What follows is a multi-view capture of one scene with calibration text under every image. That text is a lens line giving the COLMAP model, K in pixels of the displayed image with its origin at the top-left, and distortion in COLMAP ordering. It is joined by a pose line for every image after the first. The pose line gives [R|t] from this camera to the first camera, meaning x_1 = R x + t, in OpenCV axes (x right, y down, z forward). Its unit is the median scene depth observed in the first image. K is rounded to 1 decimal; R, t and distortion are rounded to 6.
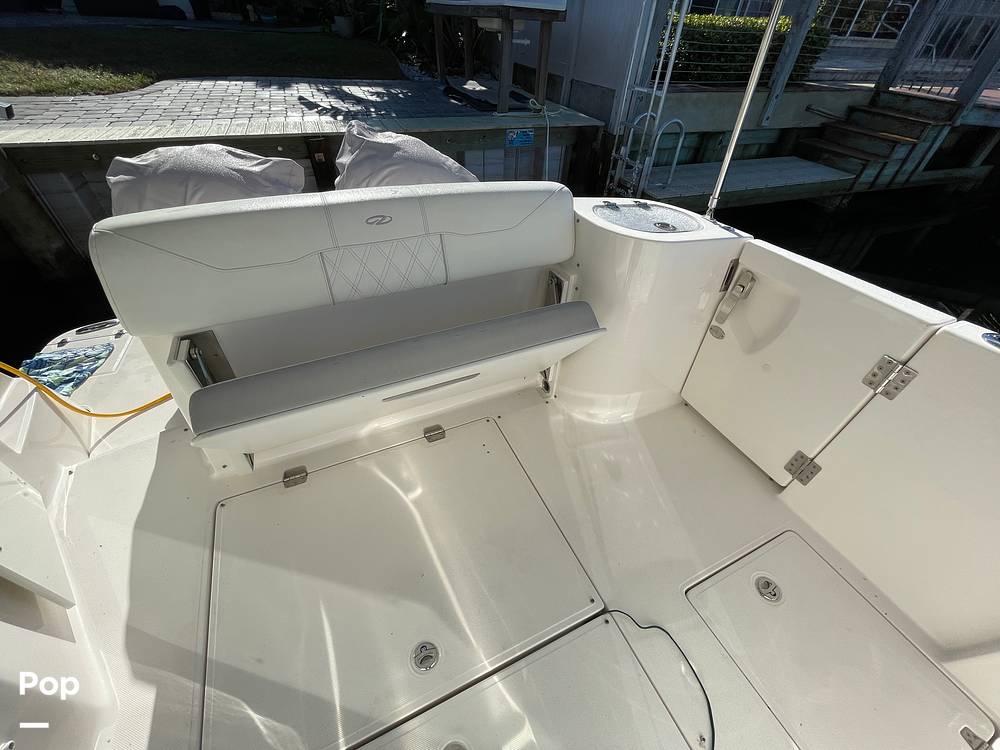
lens RADIAL K [[392.2, 0, 509.6], [0, 392.2, 378.0], [0, 0, 1]] dist [-0.007890, -0.000004]
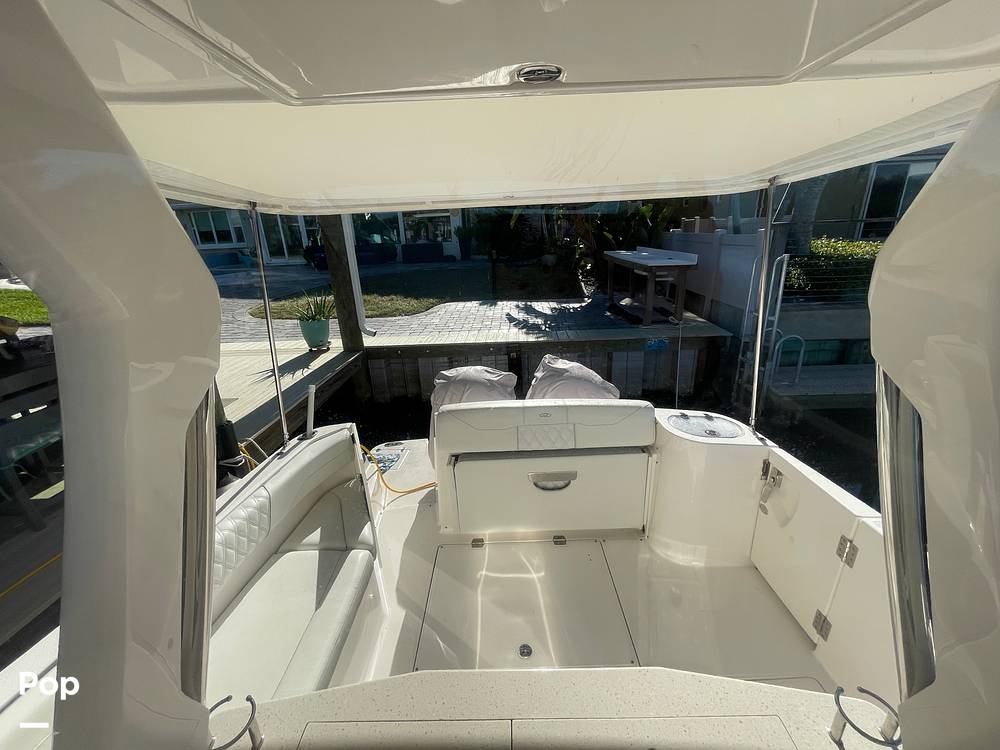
lens RADIAL K [[392.2, 0, 509.6], [0, 392.2, 378.0], [0, 0, 1]] dist [-0.007890, -0.000004]
pose [[0.925954, 0.072958, -0.370521, 0.169789], [-0.209434, 0.915656, -0.343092, 0.116515], [0.314238, 0.395287, 0.863135, -0.640980]]
